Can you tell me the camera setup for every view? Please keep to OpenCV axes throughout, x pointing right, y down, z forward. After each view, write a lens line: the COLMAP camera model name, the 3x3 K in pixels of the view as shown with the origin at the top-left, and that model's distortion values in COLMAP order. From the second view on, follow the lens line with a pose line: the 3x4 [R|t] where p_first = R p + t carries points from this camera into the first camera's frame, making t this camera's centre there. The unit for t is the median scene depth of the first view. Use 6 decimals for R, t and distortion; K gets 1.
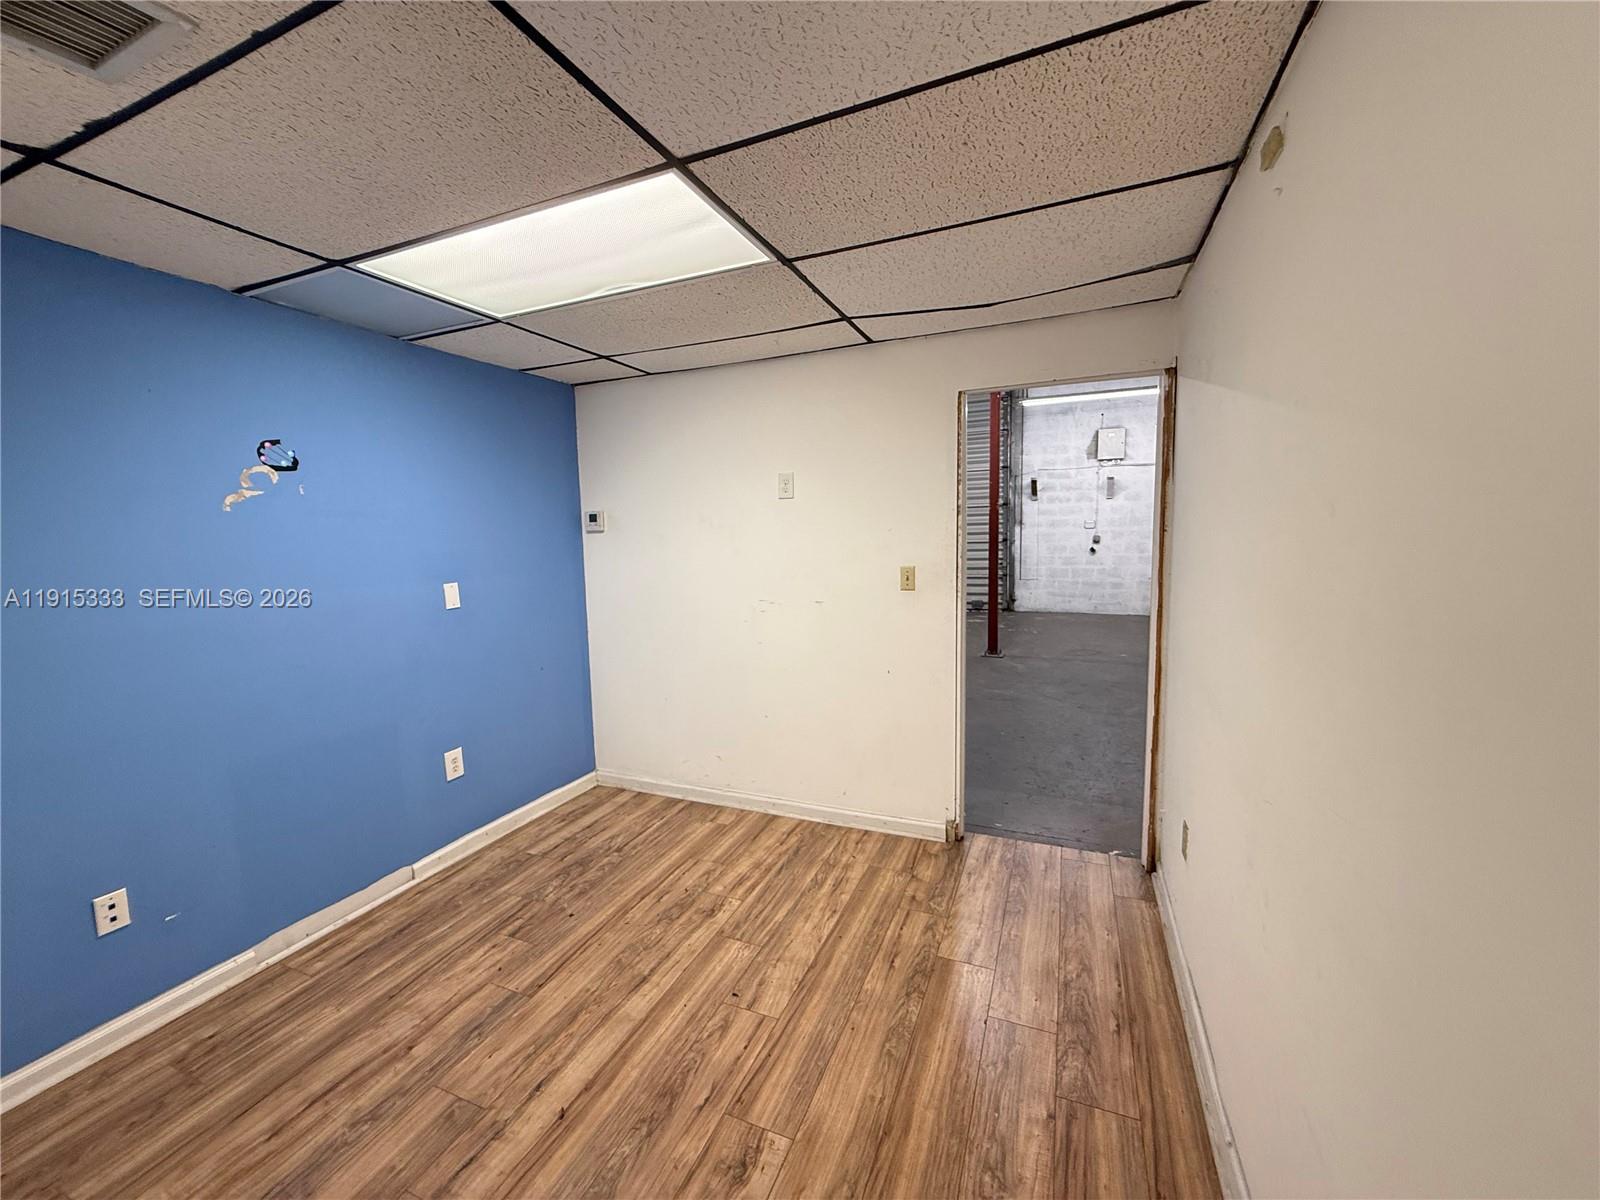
lens RADIAL K [[637.8, 0, 795.1], [0, 637.8, 595.1], [0, 0, 1]] dist [0.000504, 0.000230]
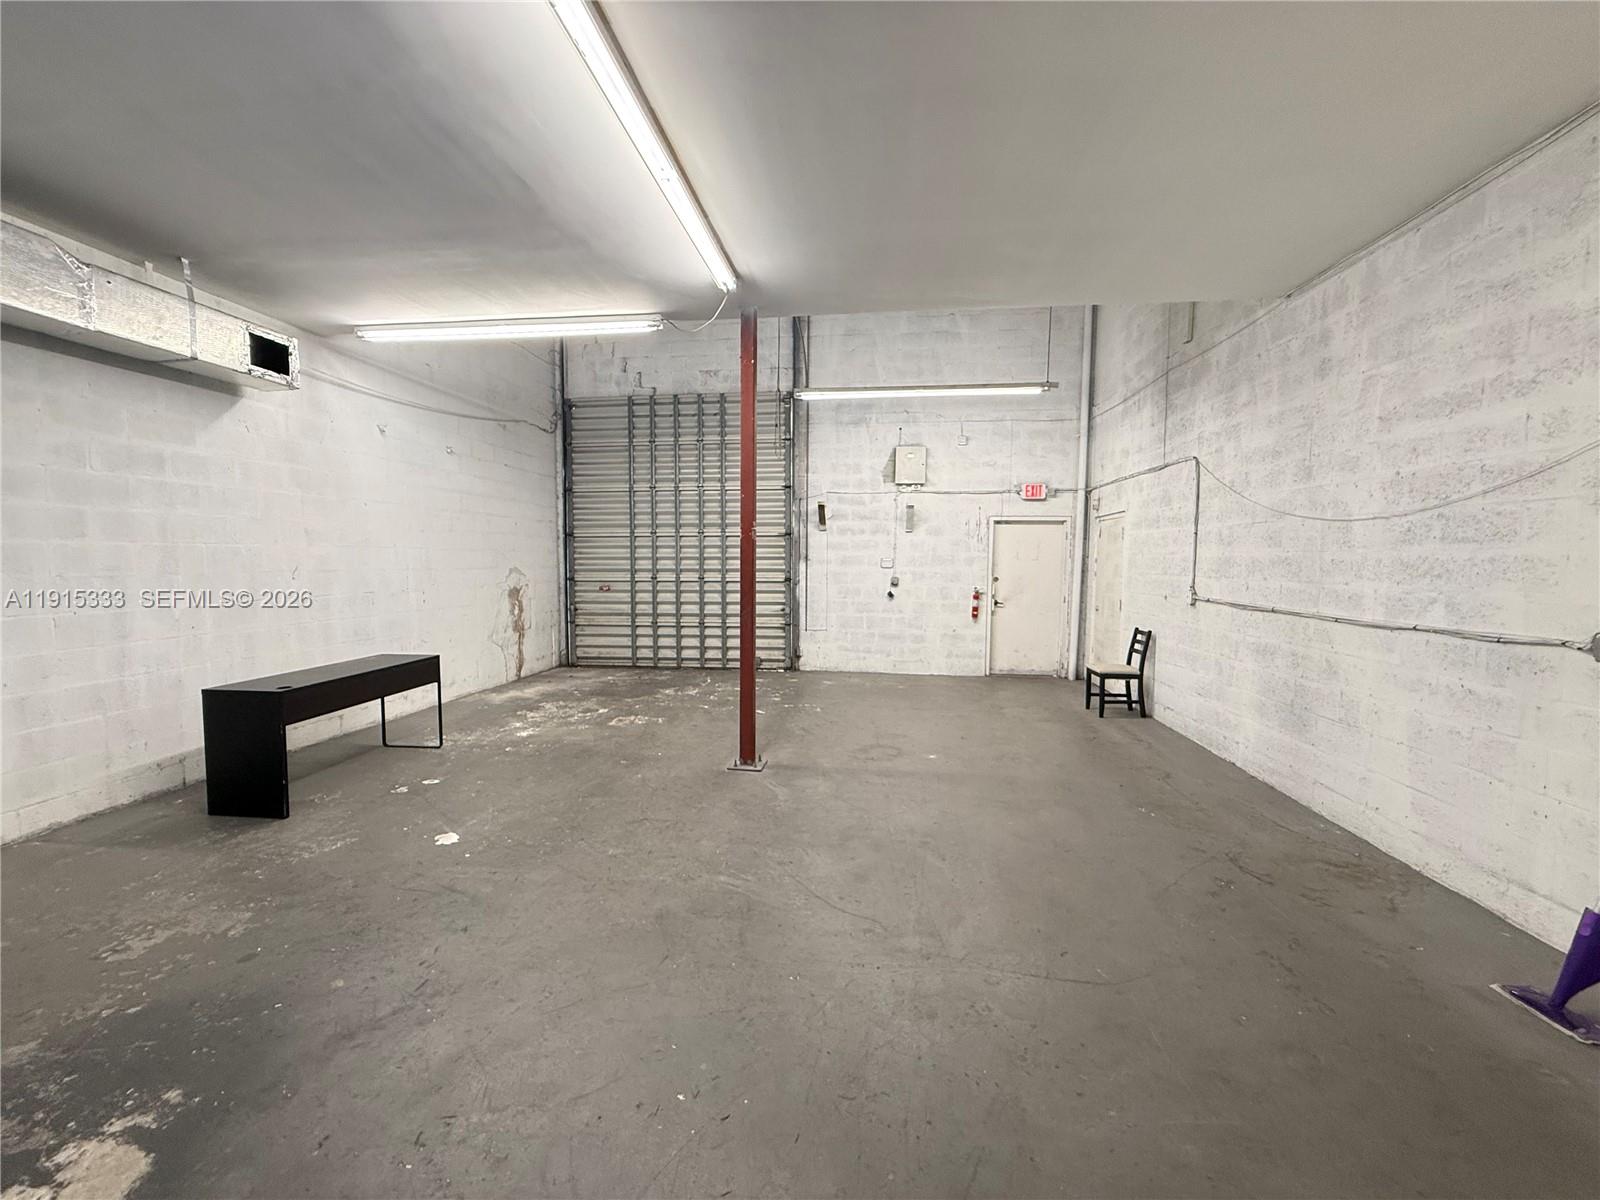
lens RADIAL K [[637.8, 0, 798.3], [0, 637.8, 599.5], [0, 0, 1]] dist [0.000504, 0.000230]
pose [[0.957595, 0.011111, 0.287905, 0.121789], [0.000630, 0.999173, -0.040657, -0.031602], [-0.288118, 0.039114, 0.956796, 0.260073]]
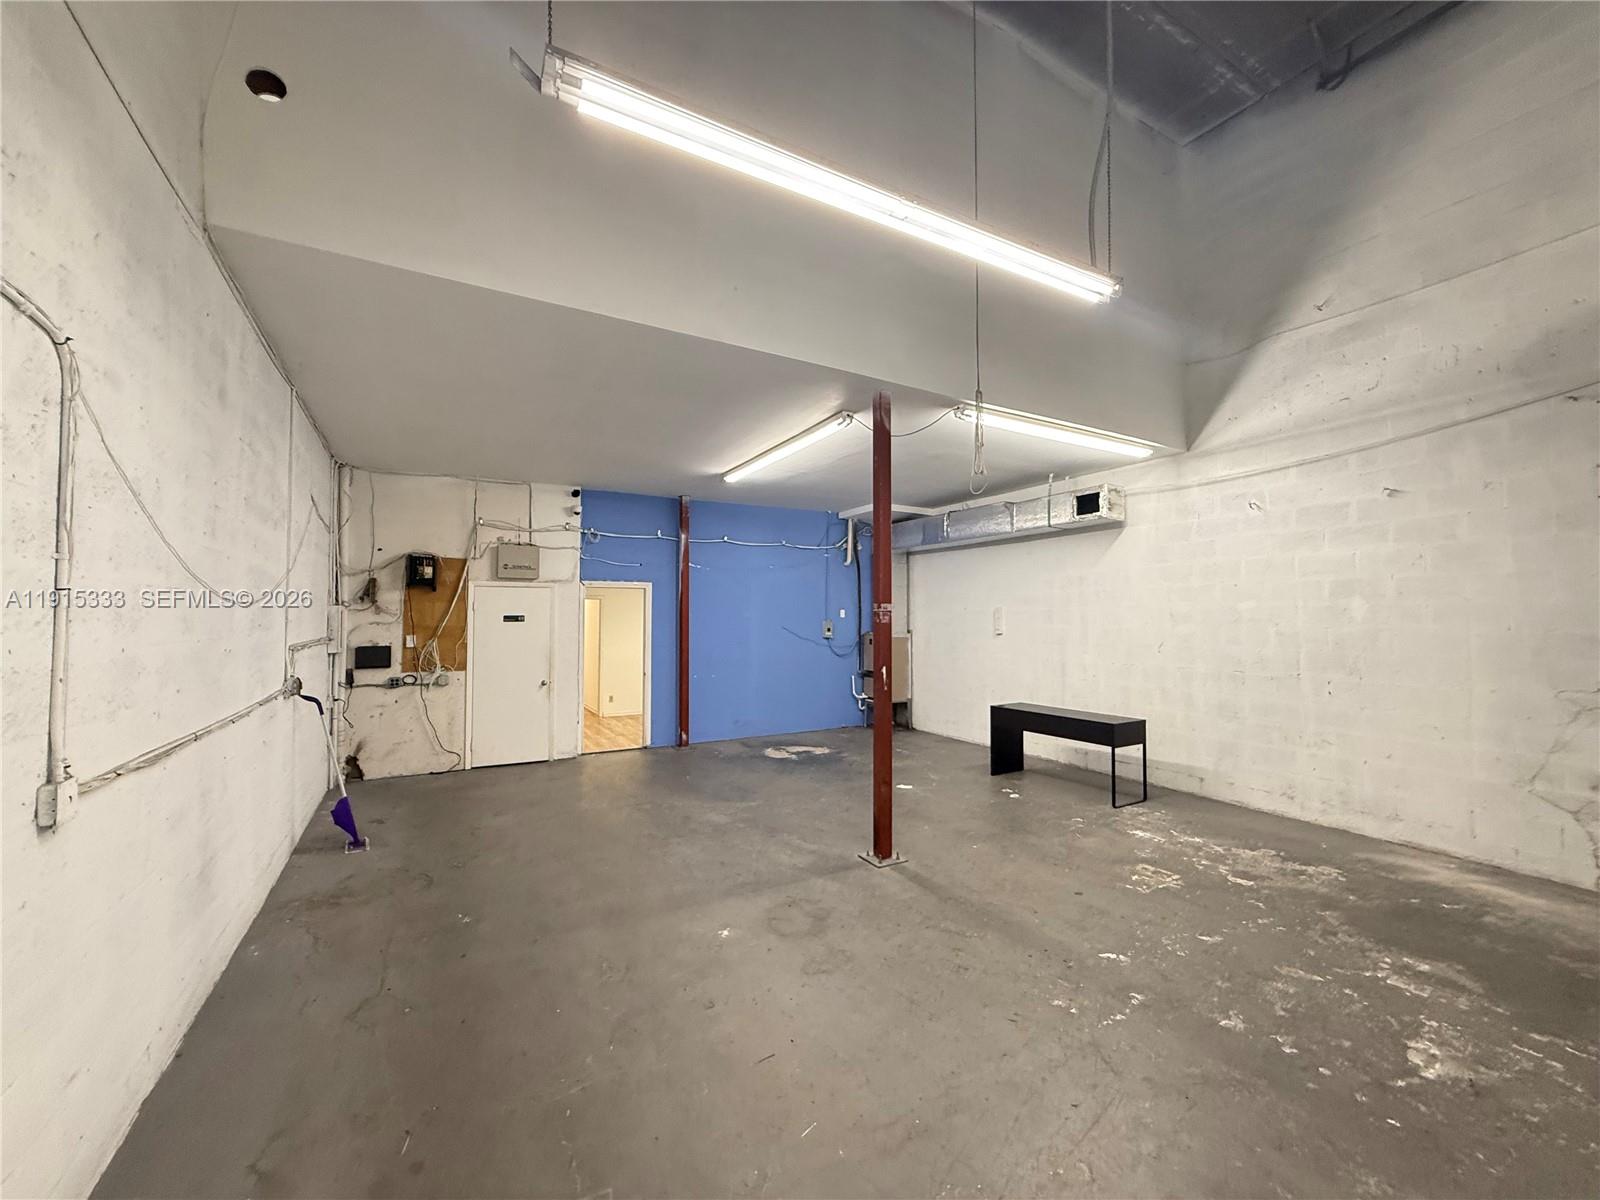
lens RADIAL K [[637.8, 0, 795.2], [0, 637.8, 602.4], [0, 0, 1]] dist [0.000504, 0.000230]
pose [[-0.602682, 0.005176, -0.797965, 0.596615], [-0.065896, 0.996241, 0.056232, -0.124811], [0.795256, 0.086473, -0.600075, 0.904228]]
